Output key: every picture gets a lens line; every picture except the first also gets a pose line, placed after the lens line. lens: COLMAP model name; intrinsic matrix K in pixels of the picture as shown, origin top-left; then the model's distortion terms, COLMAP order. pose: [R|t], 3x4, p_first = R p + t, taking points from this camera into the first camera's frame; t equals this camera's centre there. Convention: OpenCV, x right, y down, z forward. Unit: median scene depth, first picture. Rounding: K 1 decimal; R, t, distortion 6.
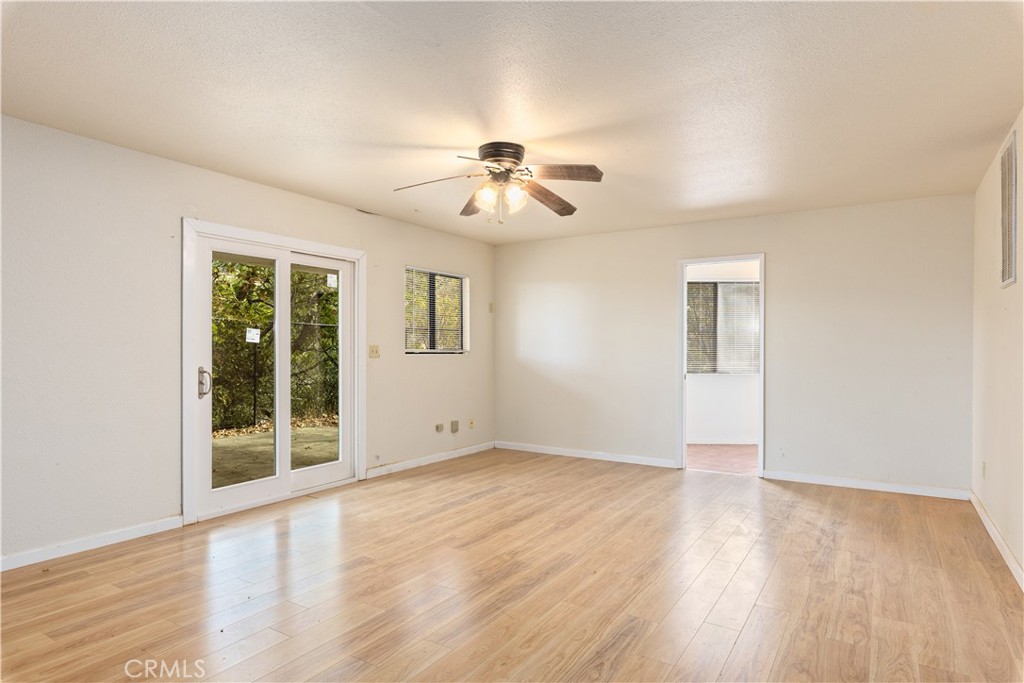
lens RADIAL K [[560.3, 0, 512.8], [0, 560.3, 342.7], [0, 0, 1]] dist [0.002479, 0.000267]
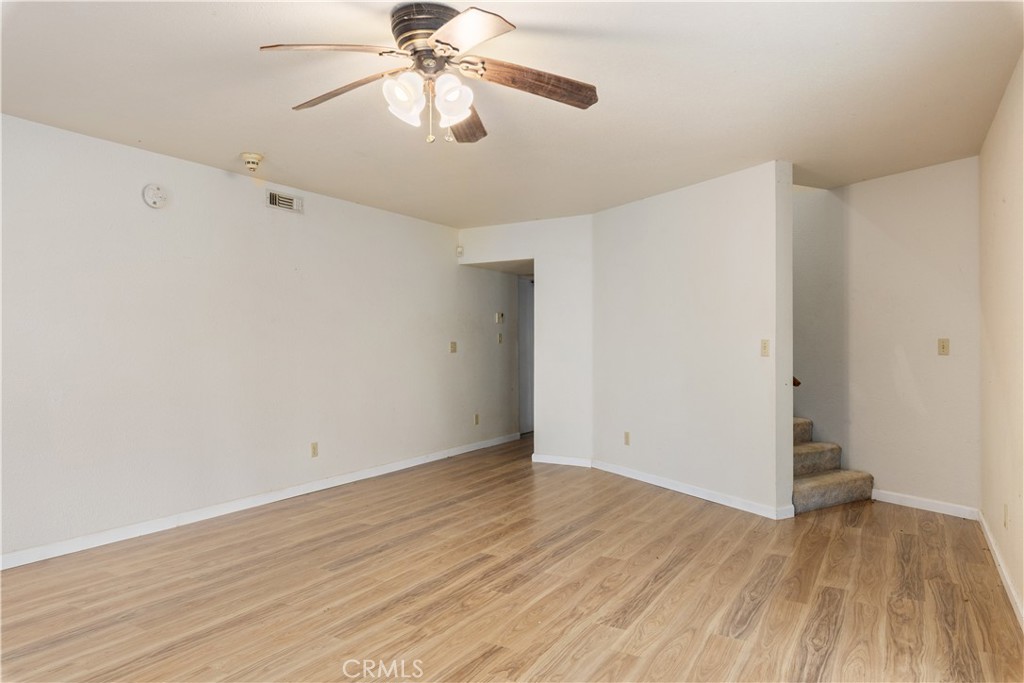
lens RADIAL K [[651.9, 0, 511.9], [0, 651.9, 343.3], [0, 0, 1]] dist [-0.000295, -0.000047]
pose [[-0.999555, -0.000432, -0.029843, -0.103914], [-0.000185, 0.999966, -0.008294, 0.017784], [0.029845, -0.008285, -0.999520, 2.015745]]
